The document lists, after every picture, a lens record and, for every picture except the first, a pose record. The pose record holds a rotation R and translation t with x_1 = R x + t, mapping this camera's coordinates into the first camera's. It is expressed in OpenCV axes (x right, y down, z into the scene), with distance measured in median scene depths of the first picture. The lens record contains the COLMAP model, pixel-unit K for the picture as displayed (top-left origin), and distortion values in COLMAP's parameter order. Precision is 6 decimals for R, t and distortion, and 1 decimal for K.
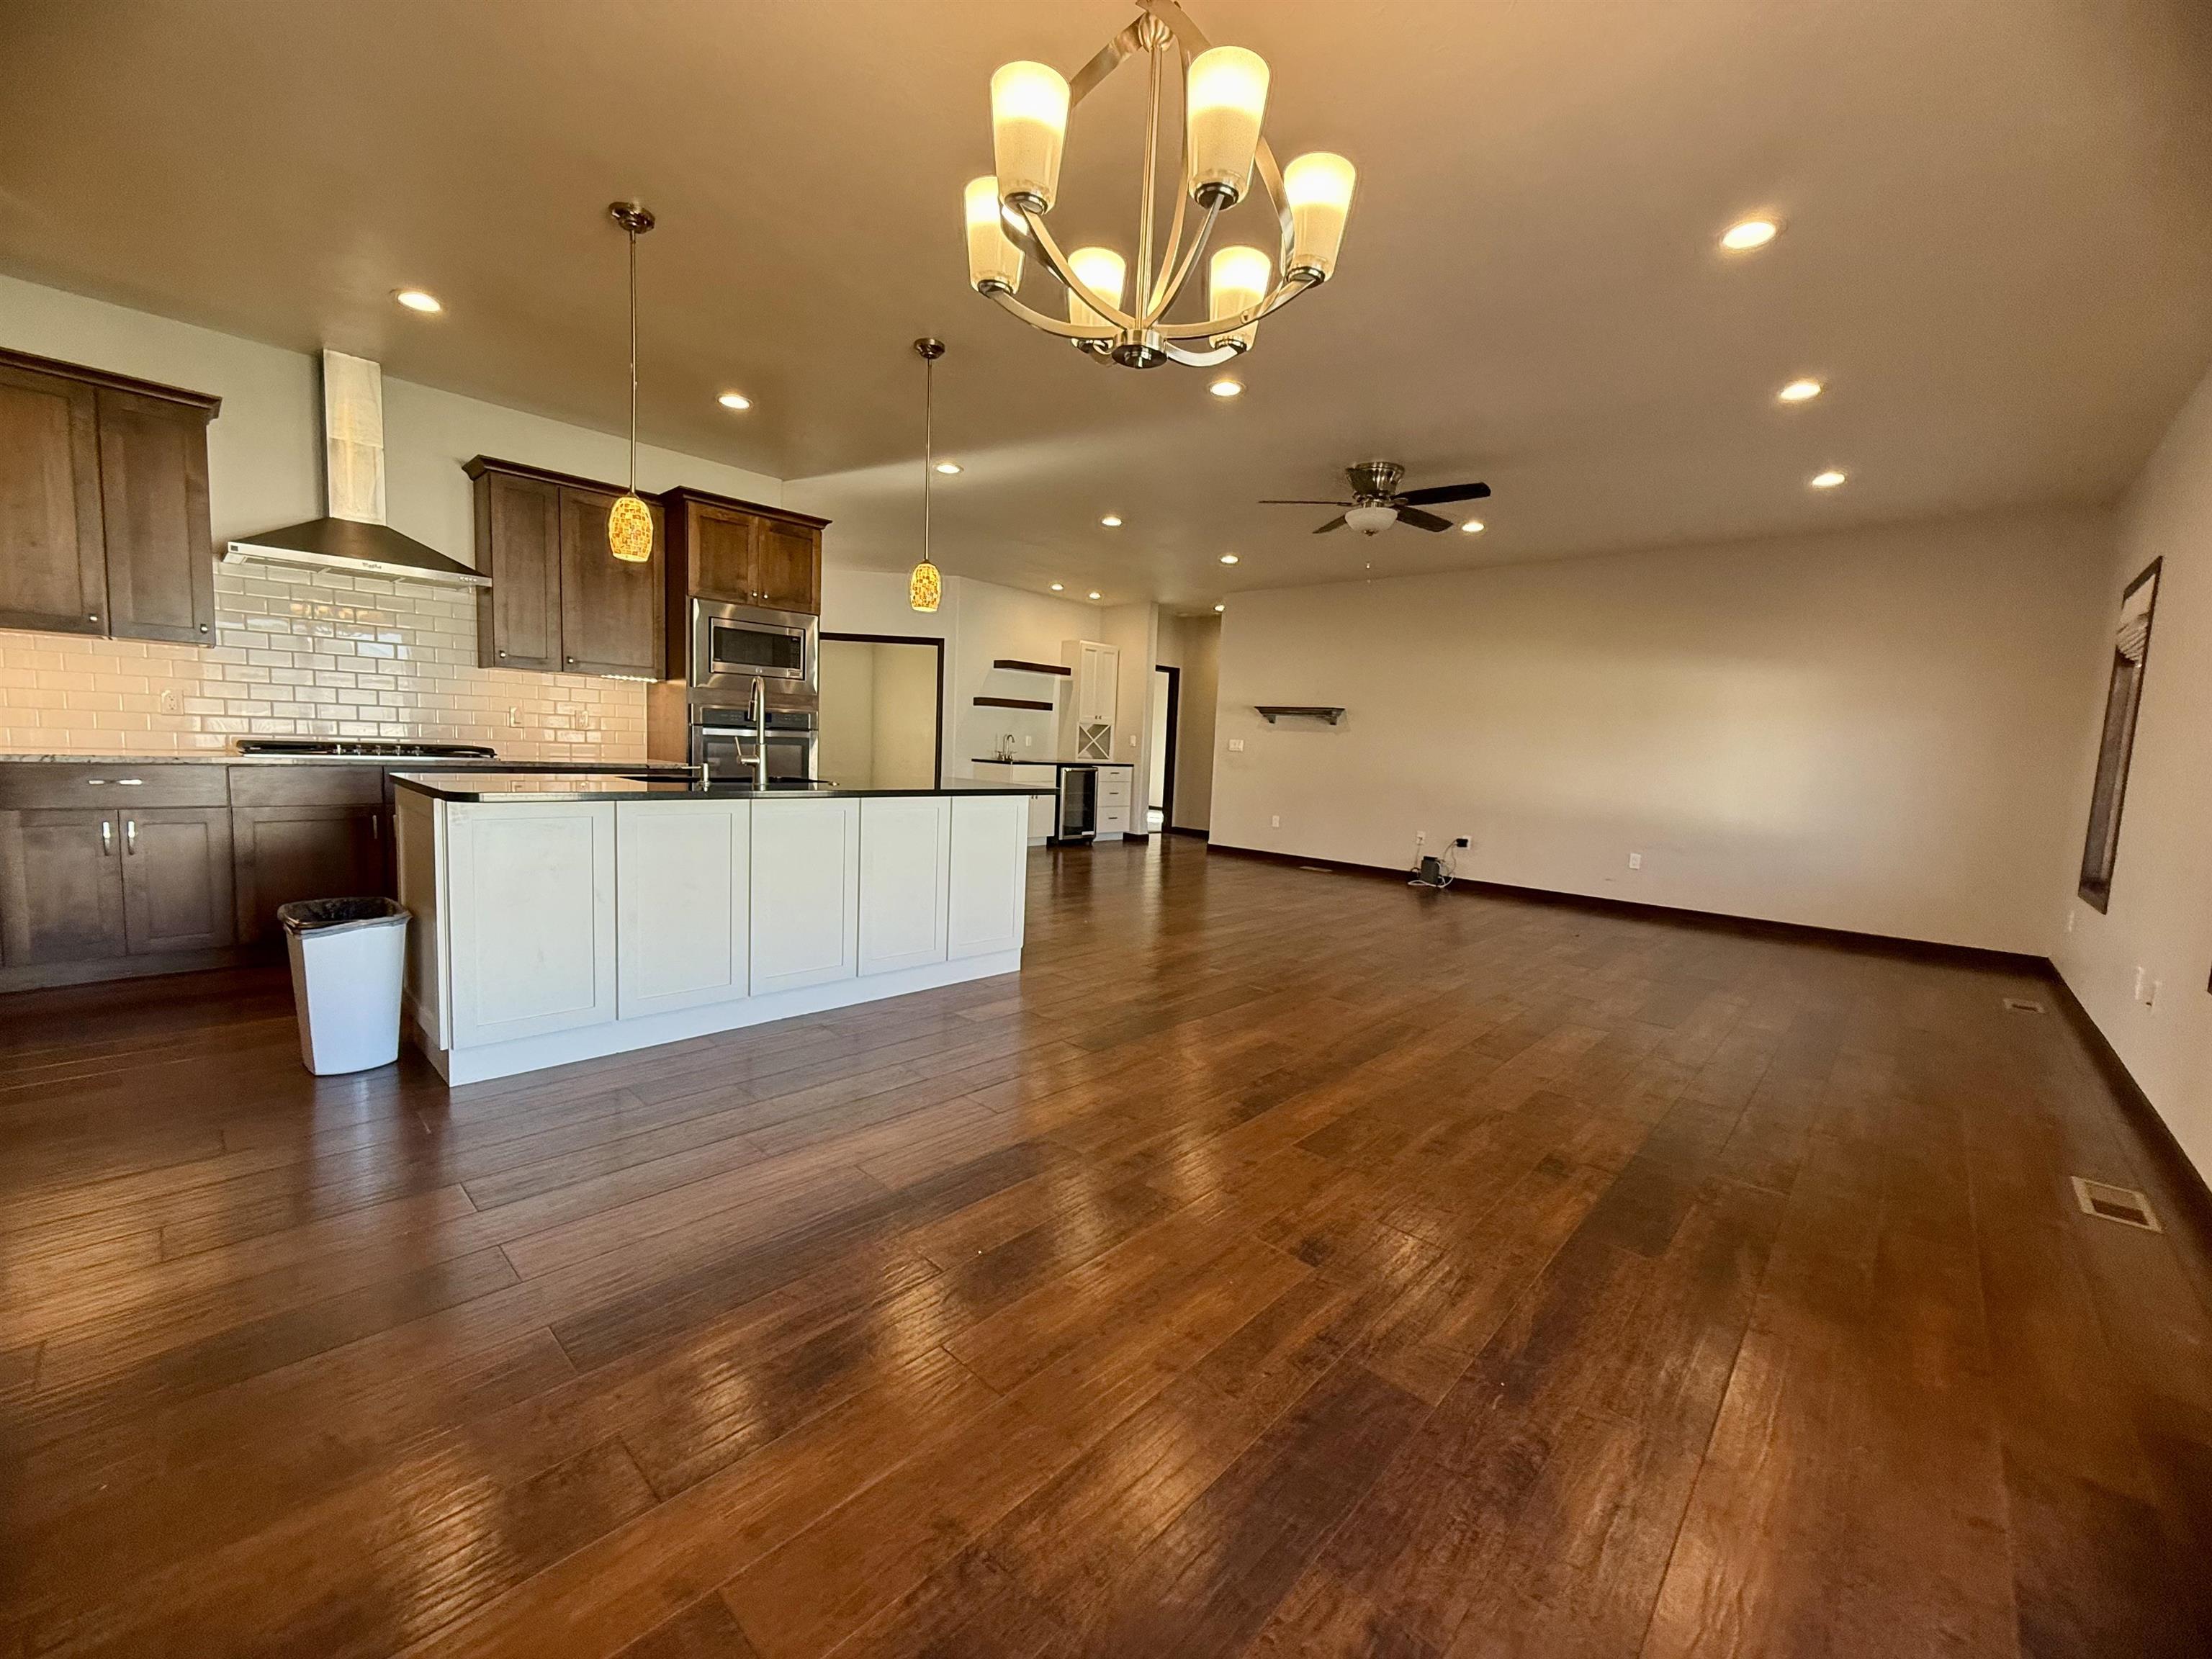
lens RADIAL K [[887.6, 0, 1109.7], [0, 887.6, 826.8], [0, 0, 1]] dist [0.000729, -0.000467]
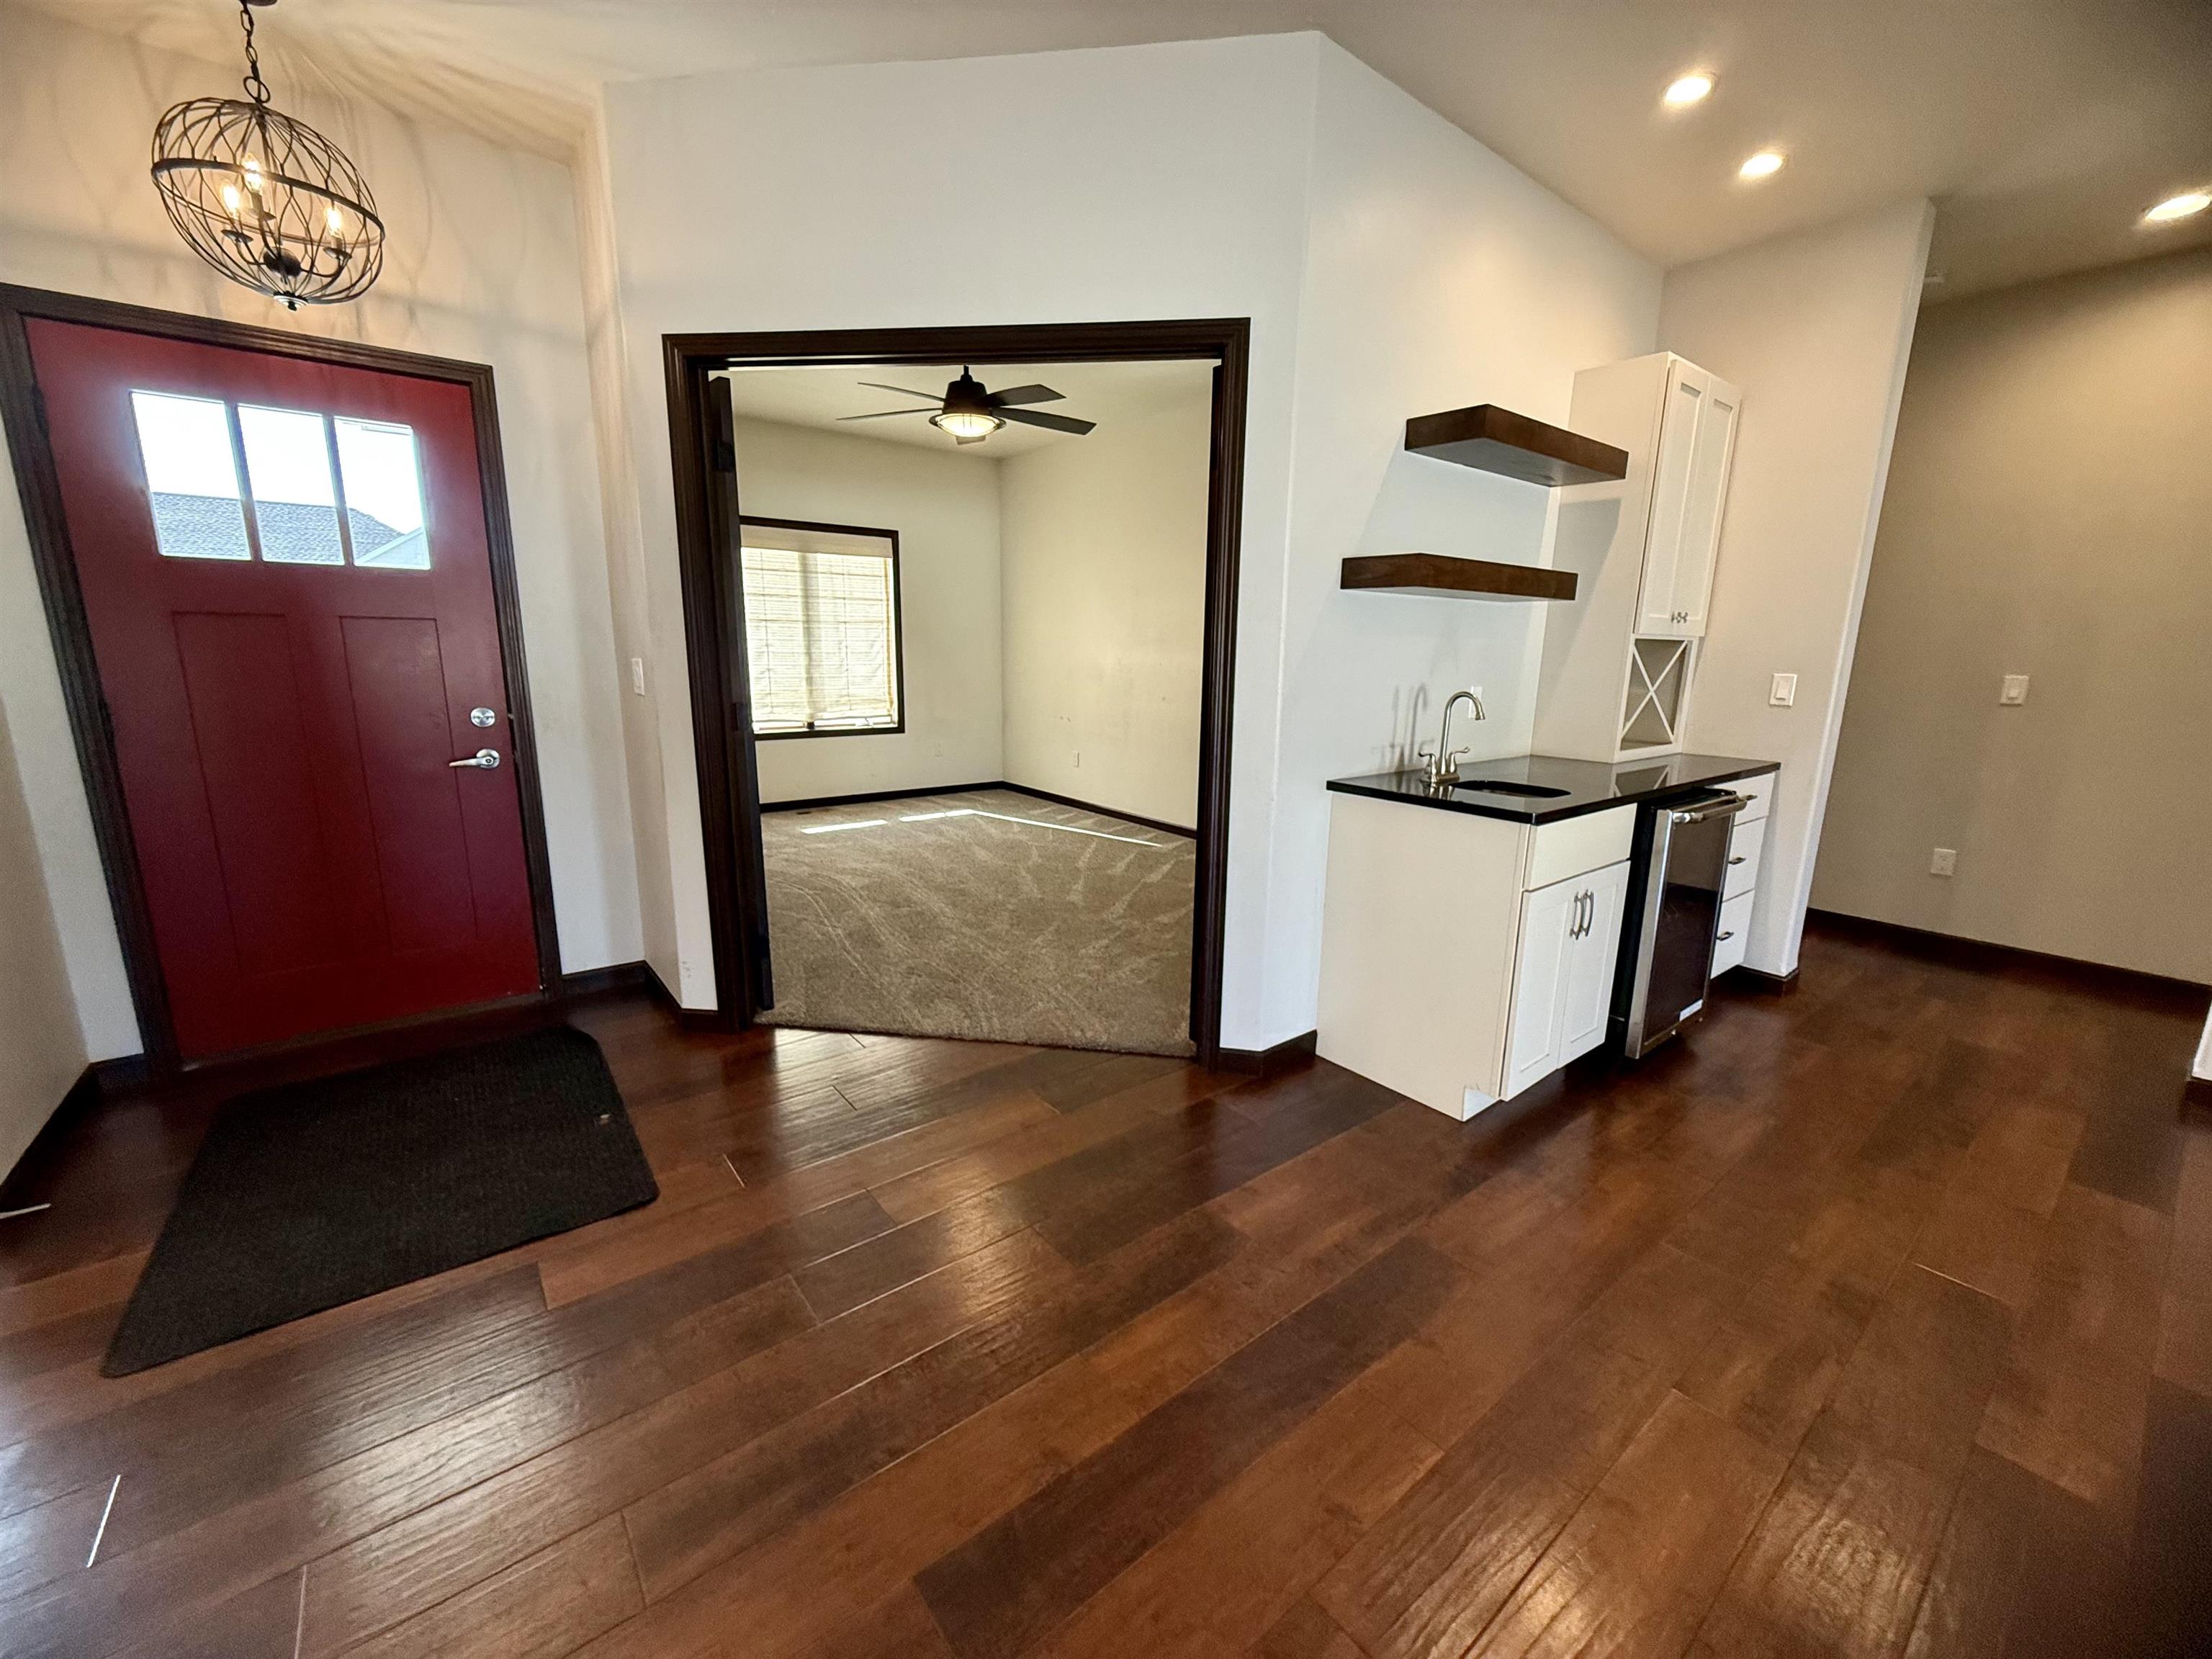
lens RADIAL K [[887.6, 0, 1105.6], [0, 887.6, 822.9], [0, 0, 1]] dist [0.000729, -0.000467]
pose [[0.987328, -0.001481, -0.158684, -0.204994], [0.017985, 0.994558, 0.102619, -0.108541], [0.157668, -0.104173, 0.981982, 0.809143]]
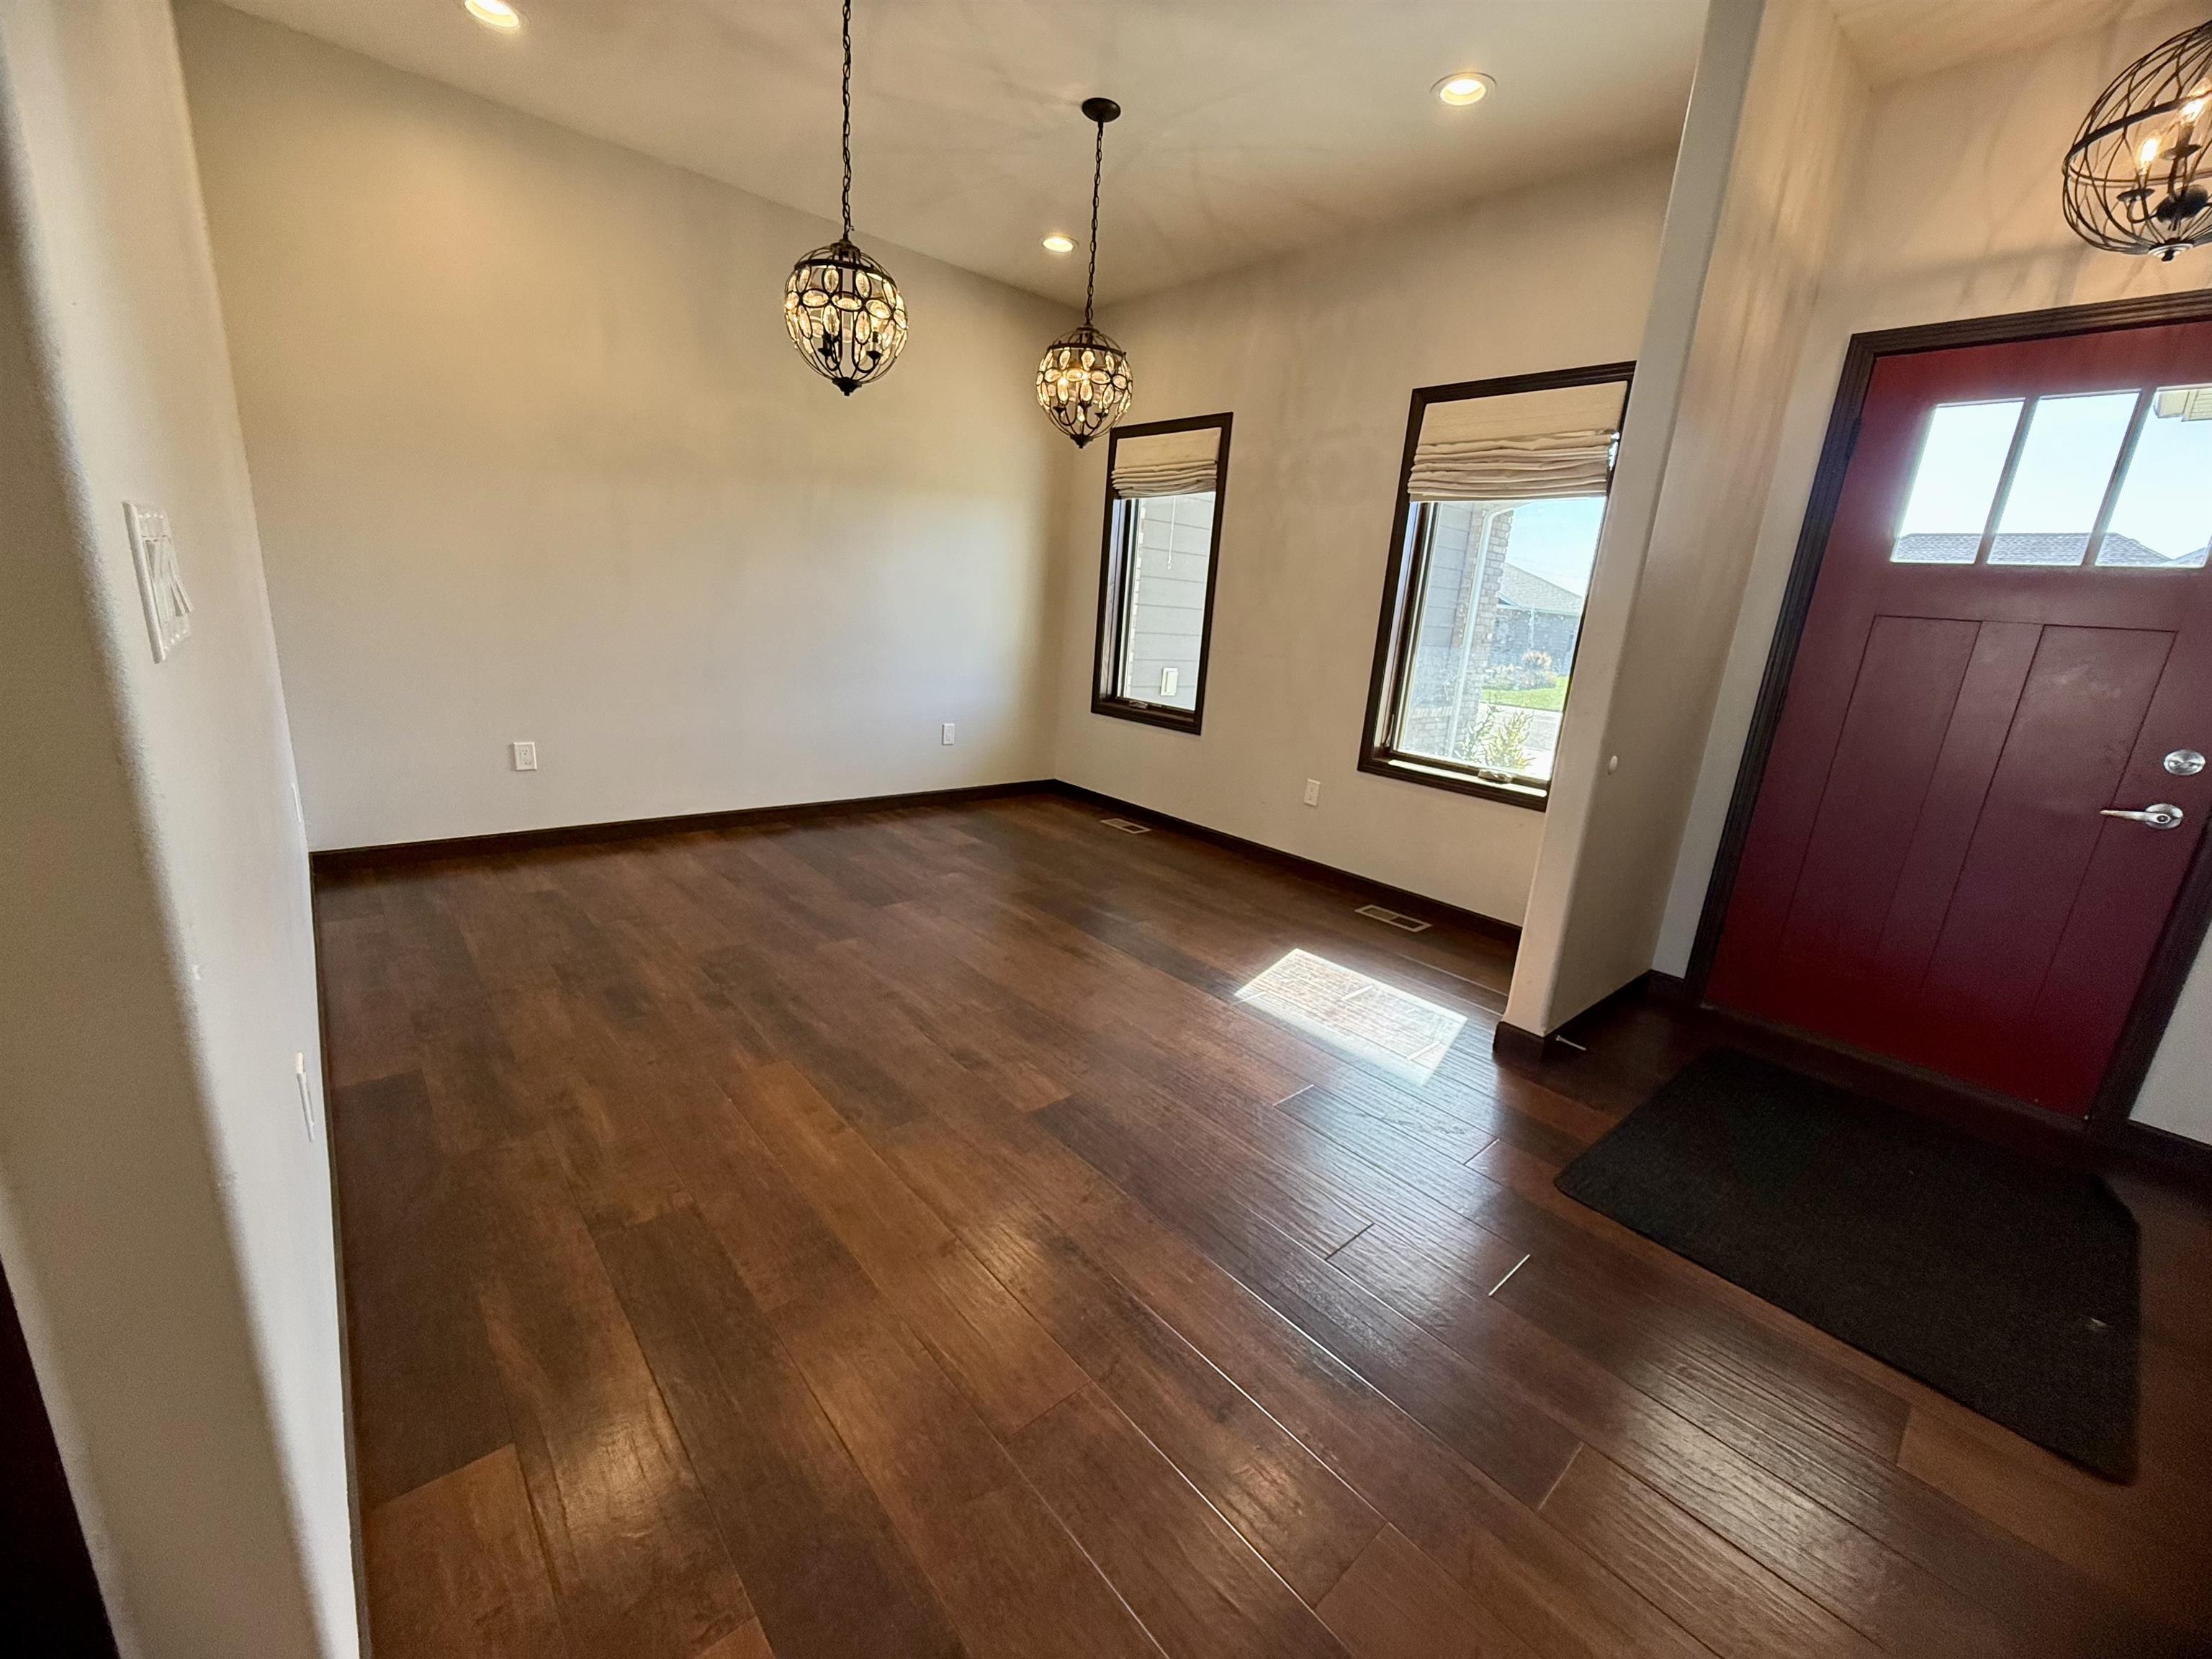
lens RADIAL K [[887.6, 0, 1120.3], [0, 887.6, 834.2], [0, 0, 1]] dist [0.000729, -0.000467]
pose [[-0.074063, 0.201548, -0.976674, -0.218268], [-0.176859, 0.961185, 0.211764, -0.098647], [0.981446, 0.188417, -0.035542, 0.822591]]
